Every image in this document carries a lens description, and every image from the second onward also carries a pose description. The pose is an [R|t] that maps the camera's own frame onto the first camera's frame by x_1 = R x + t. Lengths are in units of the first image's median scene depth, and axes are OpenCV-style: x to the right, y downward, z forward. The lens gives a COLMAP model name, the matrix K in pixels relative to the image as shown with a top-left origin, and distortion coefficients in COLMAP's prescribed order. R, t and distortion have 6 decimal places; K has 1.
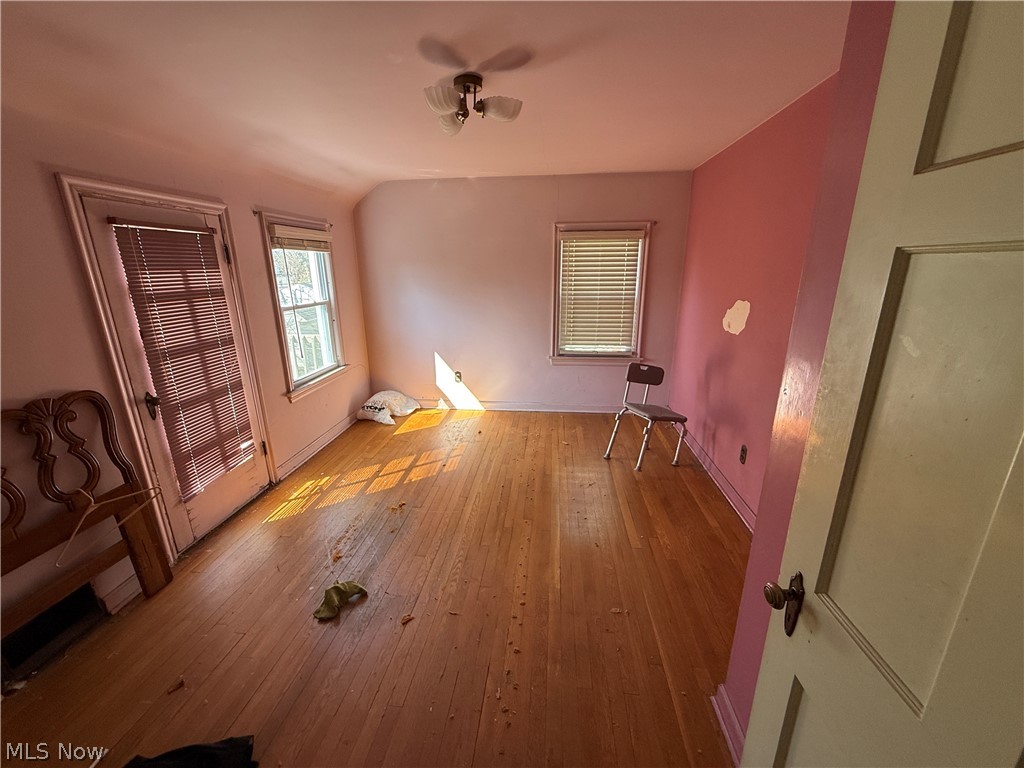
lens RADIAL K [[410.8, 0, 508.6], [0, 410.8, 384.4], [0, 0, 1]] dist [0.000164, 0.000019]
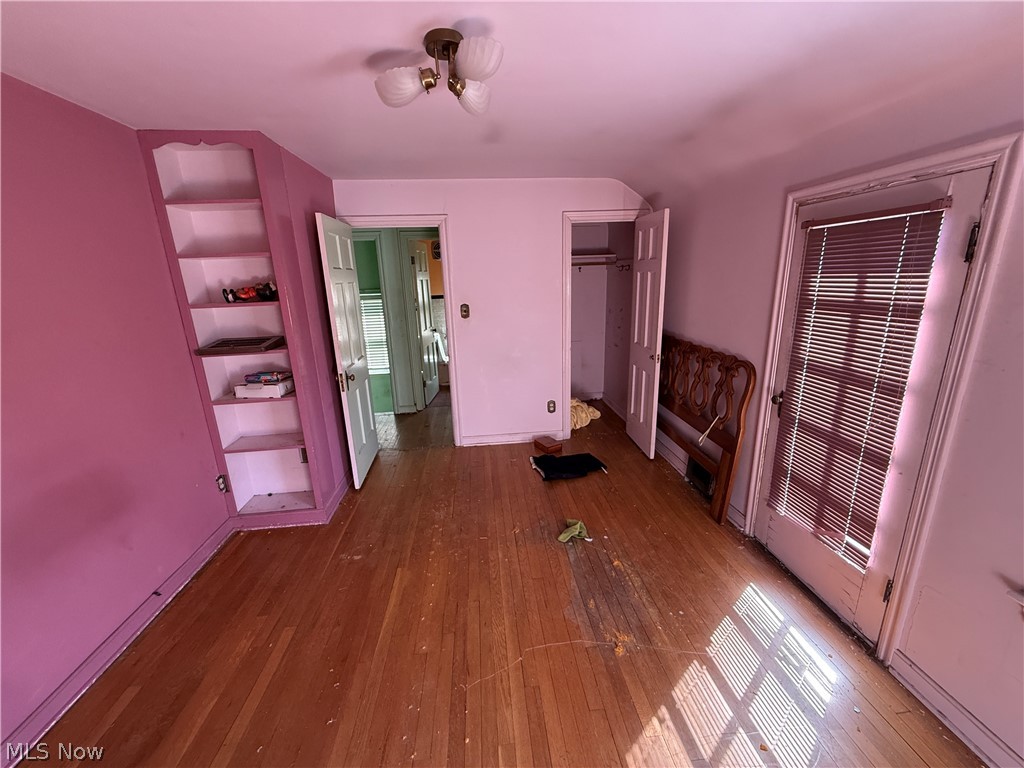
lens RADIAL K [[410.8, 0, 510.5], [0, 410.8, 384.2], [0, 0, 1]] dist [0.000164, 0.000019]
pose [[-0.979885, 0.089480, -0.178376, -0.020459], [-0.013951, 0.860939, 0.508517, -0.450151], [0.199073, 0.500776, -0.842373, 1.516011]]
